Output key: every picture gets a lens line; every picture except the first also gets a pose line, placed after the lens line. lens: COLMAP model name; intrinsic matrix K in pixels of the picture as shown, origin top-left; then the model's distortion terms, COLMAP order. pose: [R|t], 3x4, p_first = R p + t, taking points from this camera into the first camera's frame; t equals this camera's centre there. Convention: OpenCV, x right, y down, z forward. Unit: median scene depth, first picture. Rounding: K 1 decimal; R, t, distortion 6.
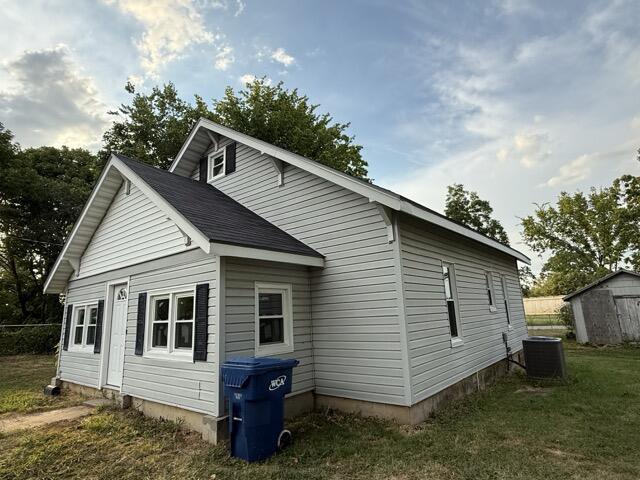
lens RADIAL K [[351.1, 0, 314.7], [0, 351.1, 236.0], [0, 0, 1]] dist [-0.008545, -0.000391]
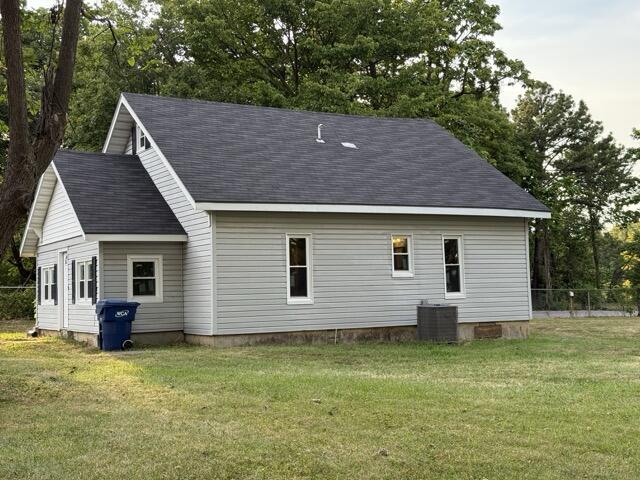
lens RADIAL K [[900.4, 0, 308.8], [0, 900.4, 237.6], [0, 0, 1]] dist [0.133731, 0.000000]
pose [[0.924216, -0.003648, -0.381854, 1.802155], [0.069269, 0.984967, 0.158246, -0.444223], [0.375536, -0.172704, 0.910574, -1.970827]]
